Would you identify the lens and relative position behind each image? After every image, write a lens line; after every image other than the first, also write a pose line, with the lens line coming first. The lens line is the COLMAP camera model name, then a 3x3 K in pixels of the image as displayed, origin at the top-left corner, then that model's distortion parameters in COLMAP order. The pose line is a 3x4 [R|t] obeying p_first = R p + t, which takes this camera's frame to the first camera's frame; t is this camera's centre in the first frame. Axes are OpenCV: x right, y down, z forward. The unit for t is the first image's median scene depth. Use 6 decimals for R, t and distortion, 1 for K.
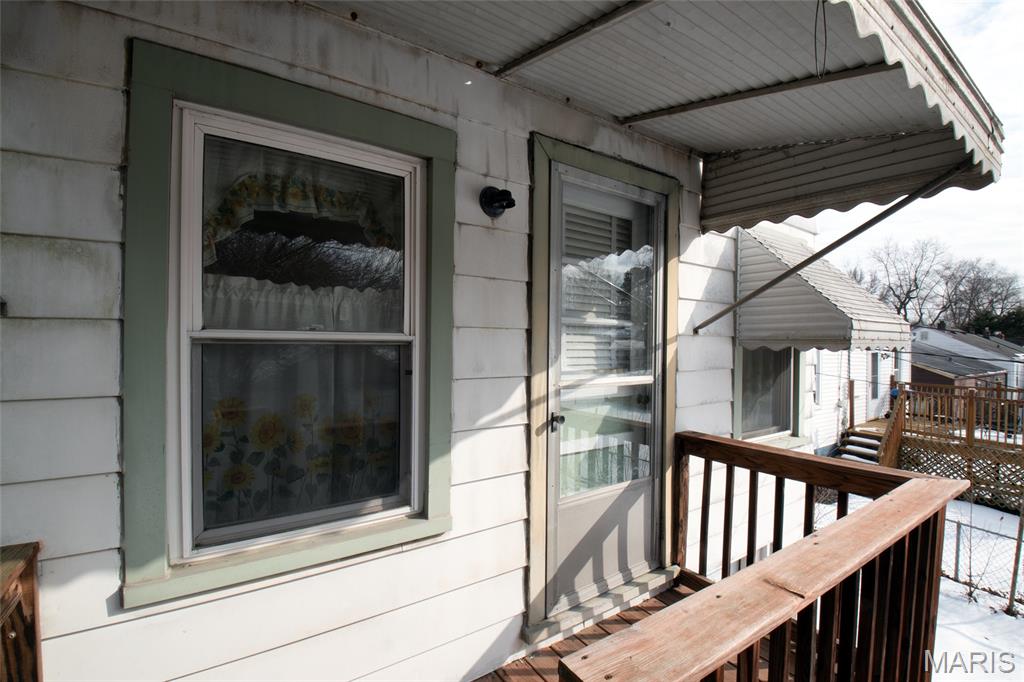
lens RADIAL K [[452.2, 0, 508.3], [0, 452.2, 345.1], [0, 0, 1]] dist [-0.015987, -0.002293]
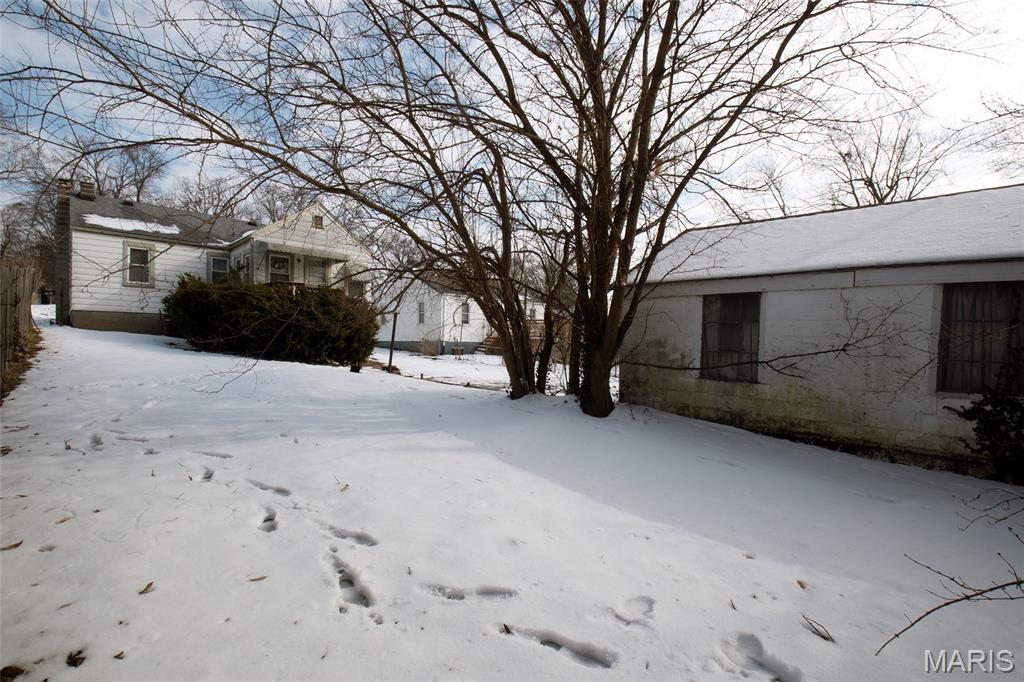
lens RADIAL K [[452.2, 0, 507.4], [0, 452.2, 339.1], [0, 0, 1]] dist [-0.015987, -0.002293]
pose [[0.984708, 0.002037, 0.174199, 2.538881], [0.000150, 0.999921, -0.012541, 1.398448], [-0.174211, 0.012375, 0.984631, -8.717531]]
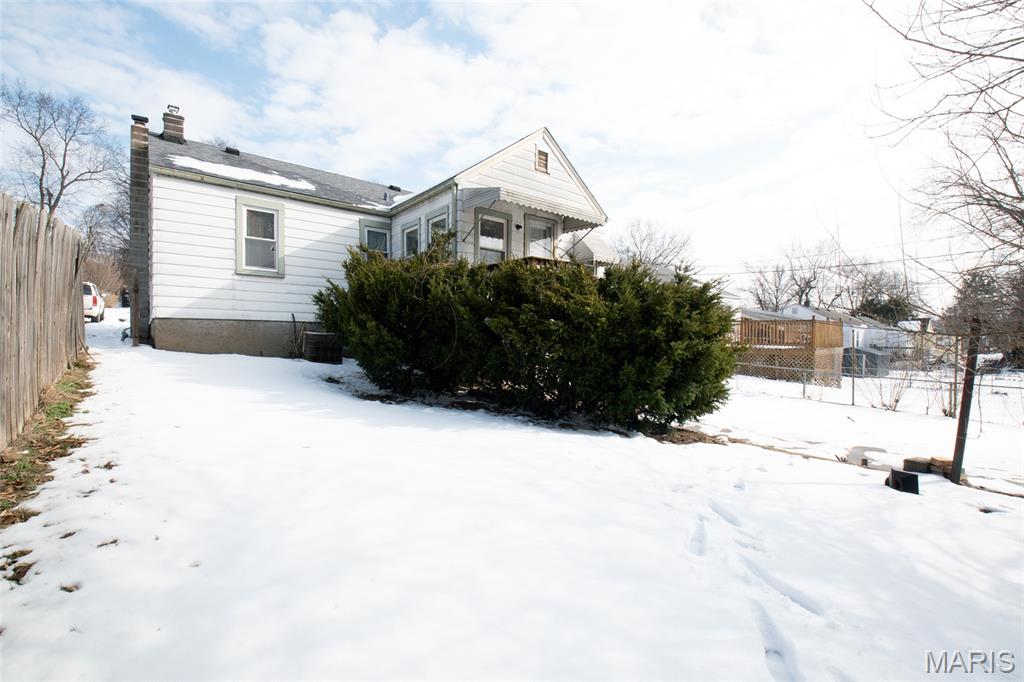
lens RADIAL K [[452.2, 0, 518.2], [0, 452.2, 336.6], [0, 0, 1]] dist [-0.015987, -0.002293]
pose [[0.996352, -0.005843, 0.085136, -0.490876], [0.006882, 0.999905, -0.011915, 1.044020], [-0.085058, 0.012458, 0.996298, -4.309555]]
